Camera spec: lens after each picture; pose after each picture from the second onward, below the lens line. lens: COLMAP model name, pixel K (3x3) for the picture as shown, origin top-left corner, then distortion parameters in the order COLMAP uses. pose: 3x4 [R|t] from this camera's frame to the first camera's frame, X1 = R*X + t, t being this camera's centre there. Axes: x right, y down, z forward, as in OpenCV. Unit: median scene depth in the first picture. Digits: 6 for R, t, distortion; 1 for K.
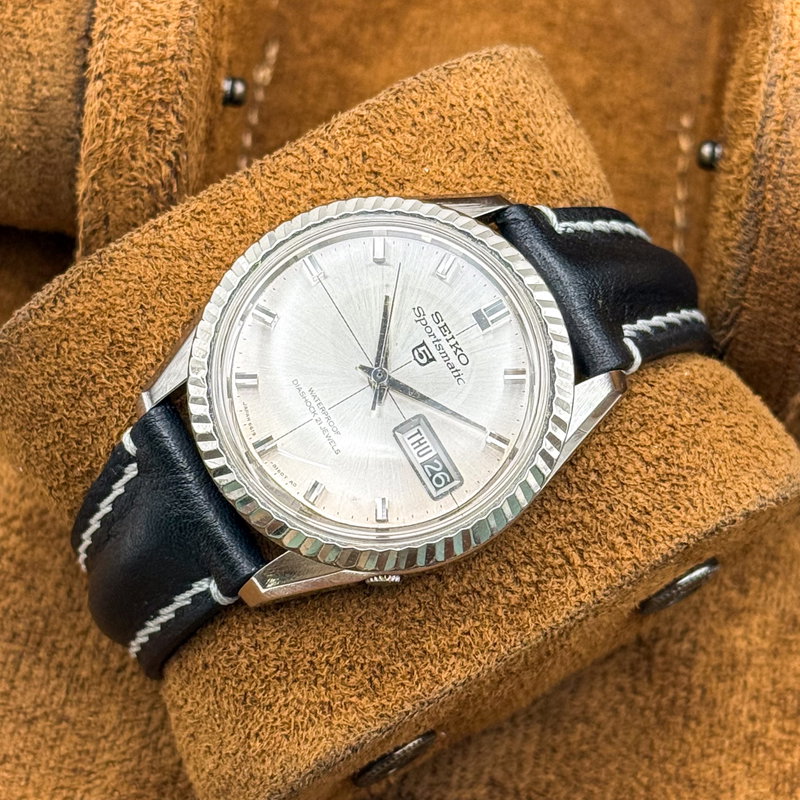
lens RADIAL K [[2570.8, 0, 400.0], [0, 2570.8, 400.0], [0, 0, 1]] dist [-0.074875, 0.620753]
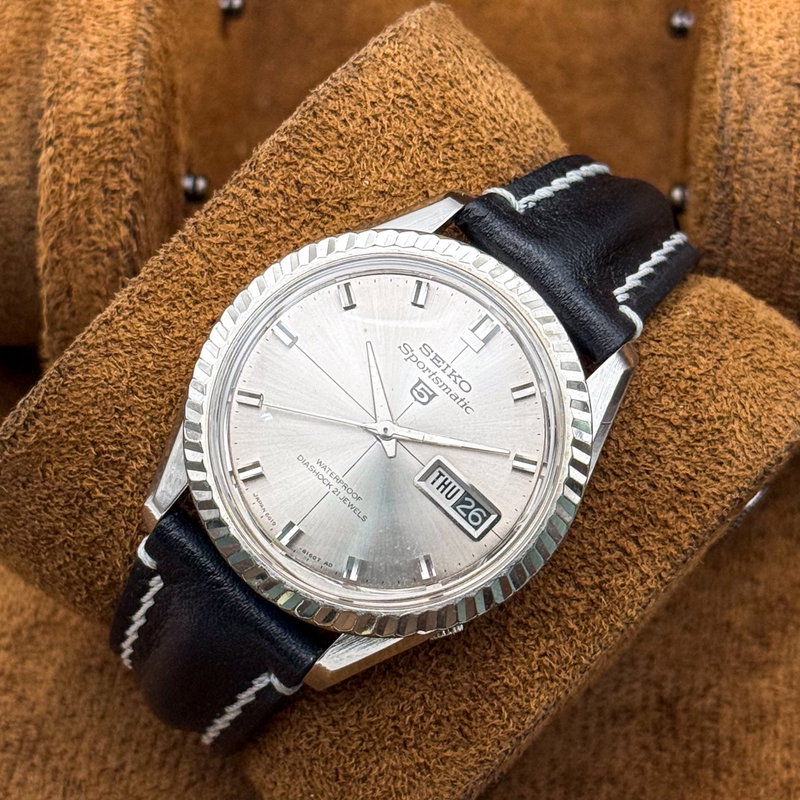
lens RADIAL K [[2570.8, 0, 400.0], [0, 2570.8, 400.0], [0, 0, 1]] dist [-0.074875, 0.620753]
pose [[0.962365, -0.271729, 0.004204, -0.003590], [0.268920, 0.954421, 0.129473, -0.134231], [-0.039194, -0.123470, 0.991574, 0.063451]]
